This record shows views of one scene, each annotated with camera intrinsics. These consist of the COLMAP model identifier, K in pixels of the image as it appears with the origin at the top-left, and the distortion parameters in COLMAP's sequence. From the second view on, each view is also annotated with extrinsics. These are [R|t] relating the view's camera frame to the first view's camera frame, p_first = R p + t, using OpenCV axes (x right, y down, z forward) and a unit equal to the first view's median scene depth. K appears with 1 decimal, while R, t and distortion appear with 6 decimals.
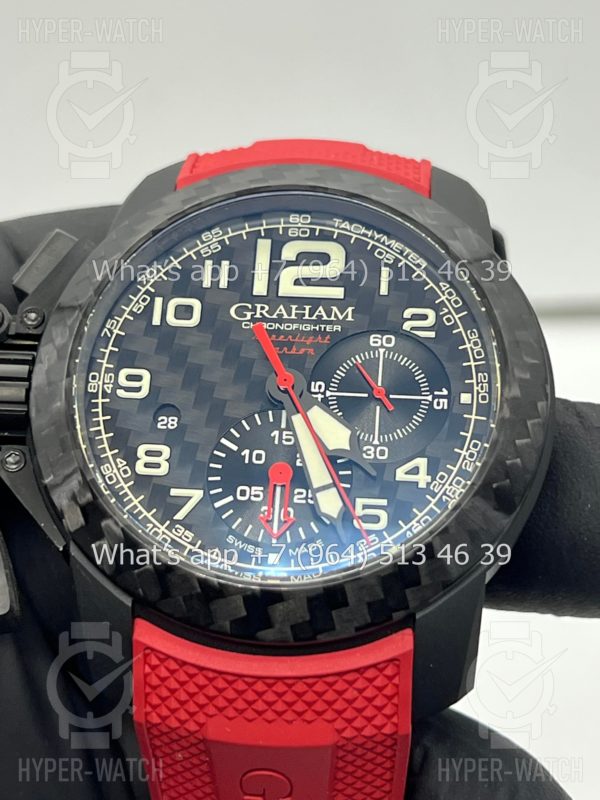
lens RADIAL K [[1882.8, 0, 293.7], [0, 1882.8, 400.9], [0, 0, 1]] dist [0.207208, 0.000000]
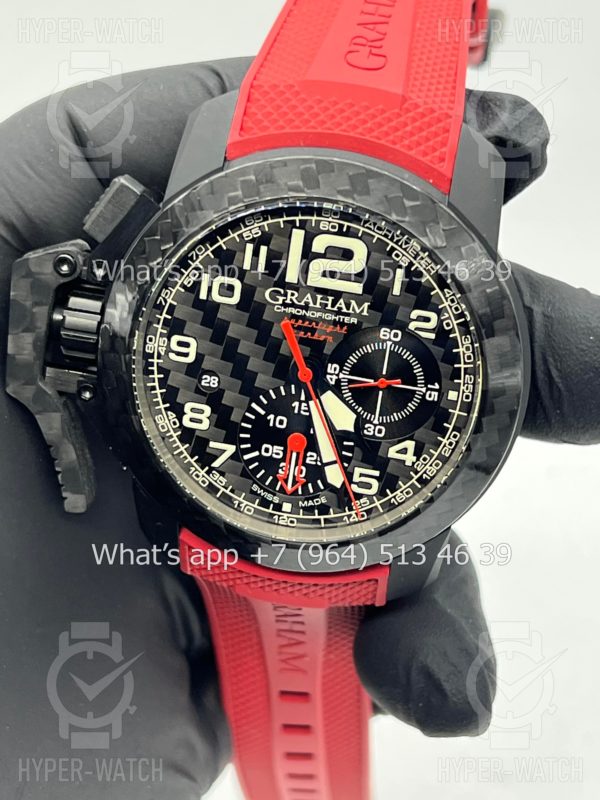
lens RADIAL K [[1882.8, 0, 306.1], [0, 1882.8, 399.7], [0, 0, 1]] dist [0.207208, 0.000000]
pose [[0.995104, 0.088944, -0.043090, 0.049353], [-0.042673, 0.779931, 0.624409, -0.747637], [0.089144, -0.619513, 0.779908, 0.041339]]
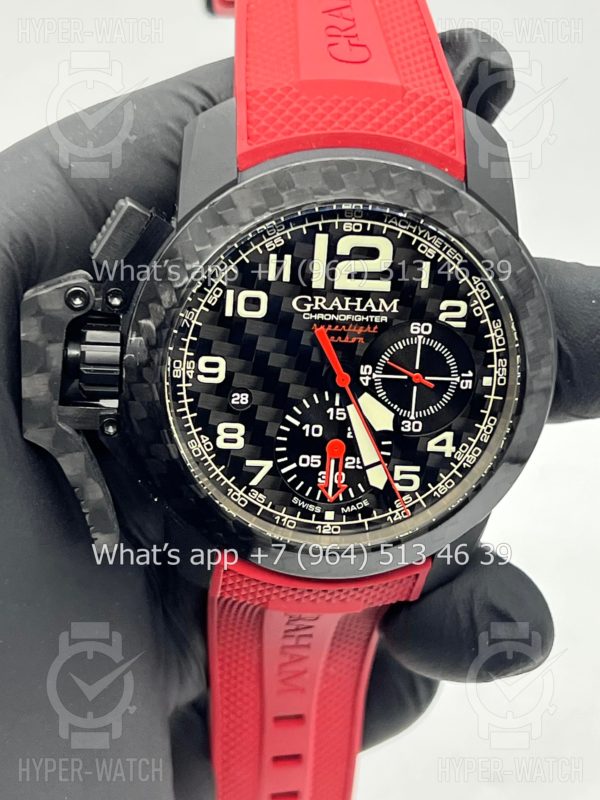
lens RADIAL K [[1882.8, 0, 293.0], [0, 1882.8, 400.2], [0, 0, 1]] dist [0.207208, 0.000000]
pose [[0.987067, -0.042592, 0.154545, -0.218292], [-0.064621, 0.776546, 0.626738, -0.737967], [-0.146705, -0.628619, 0.763751, 0.082825]]
